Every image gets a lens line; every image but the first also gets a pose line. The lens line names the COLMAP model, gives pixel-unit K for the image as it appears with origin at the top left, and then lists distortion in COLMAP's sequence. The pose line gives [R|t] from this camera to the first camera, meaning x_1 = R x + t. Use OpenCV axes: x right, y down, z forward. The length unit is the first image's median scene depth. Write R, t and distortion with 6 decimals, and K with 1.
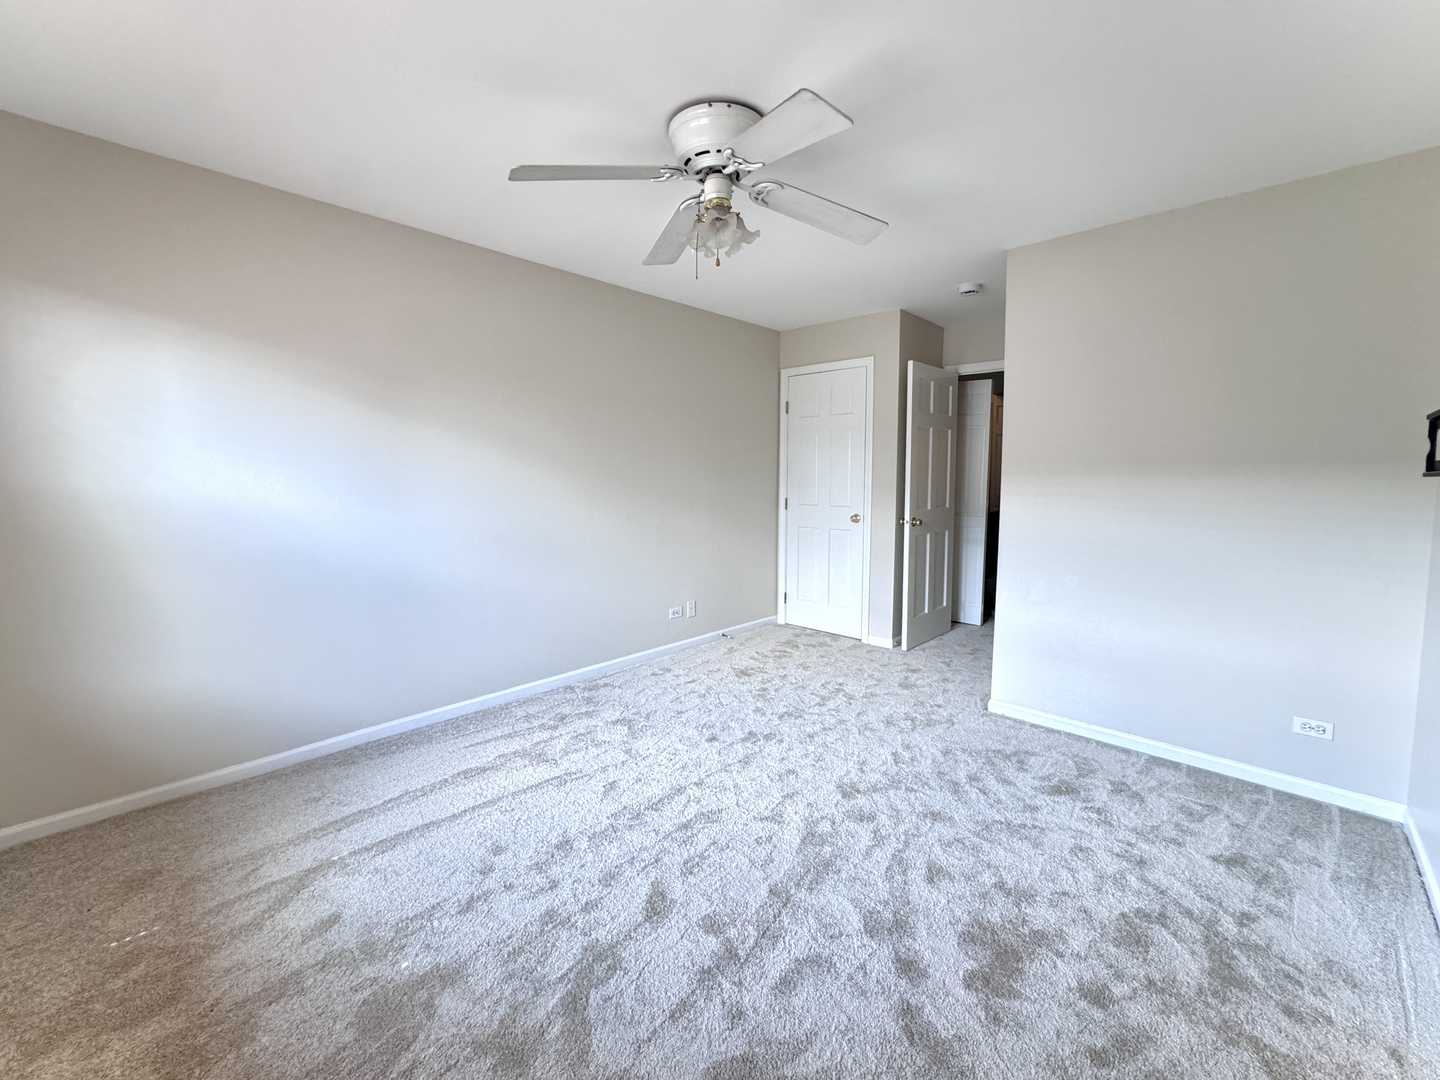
lens RADIAL K [[585.2, 0, 720.0], [0, 585.2, 540.0], [0, 0, 1]] dist [-0.000590, -0.000139]
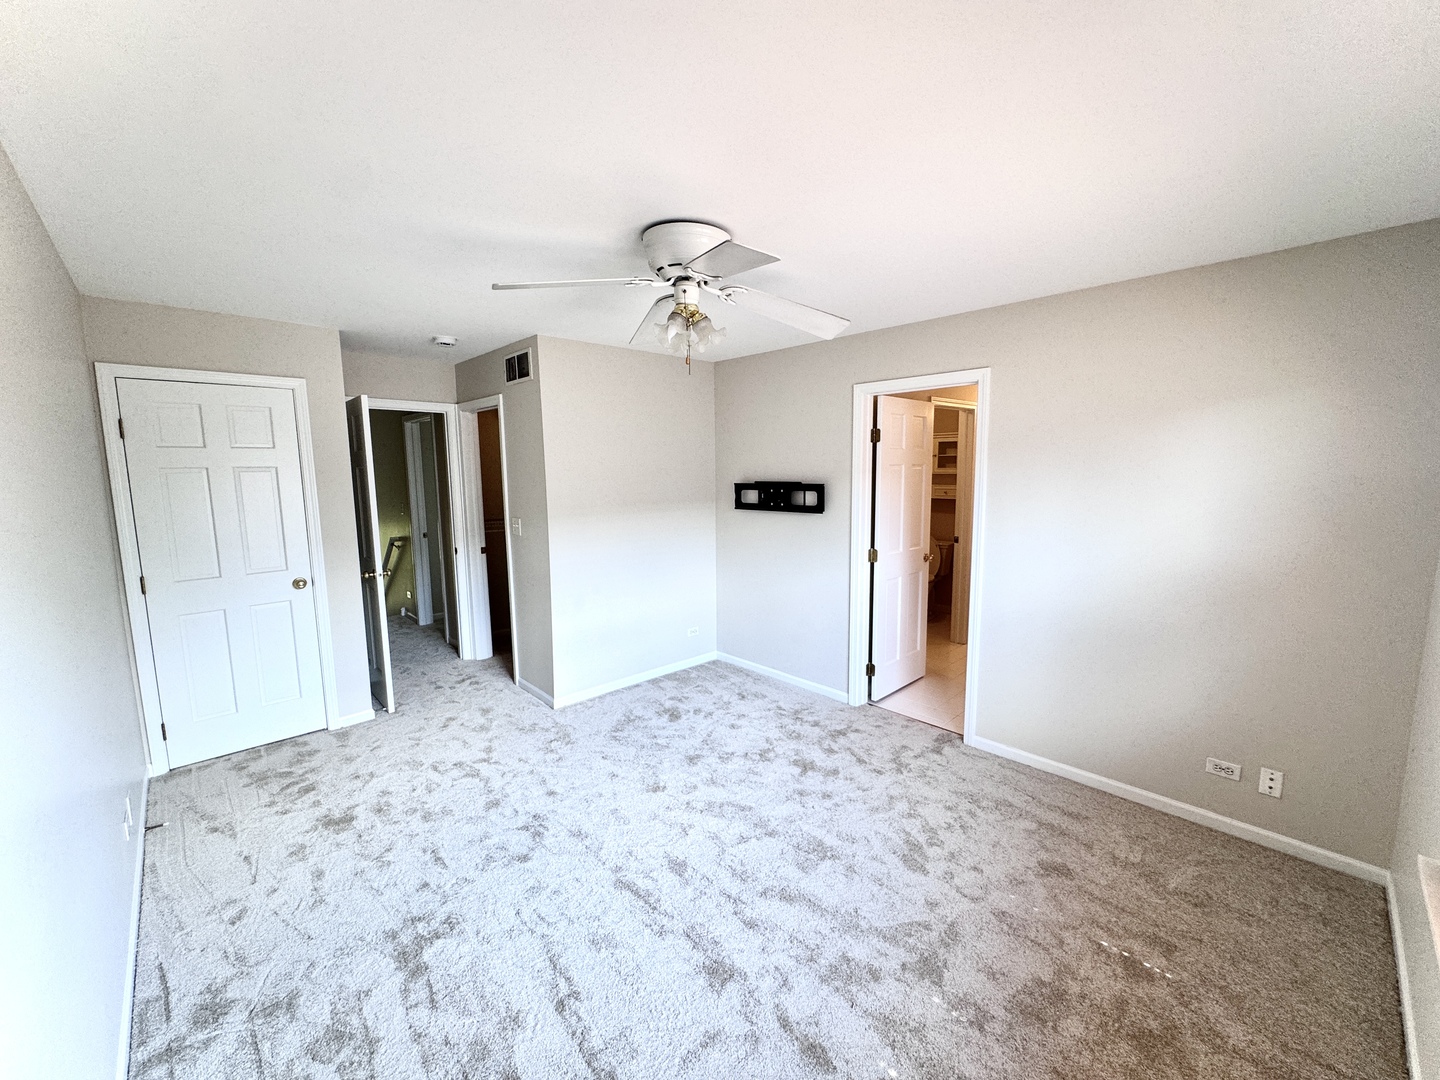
lens RADIAL K [[585.2, 0, 720.0], [0, 585.2, 540.0], [0, 0, 1]] dist [-0.000590, -0.000139]
pose [[0.050037, -0.126795, 0.990666, -0.745568], [0.119959, 0.985491, 0.120074, -0.174799], [-0.991517, 0.112831, 0.064522, 0.578812]]
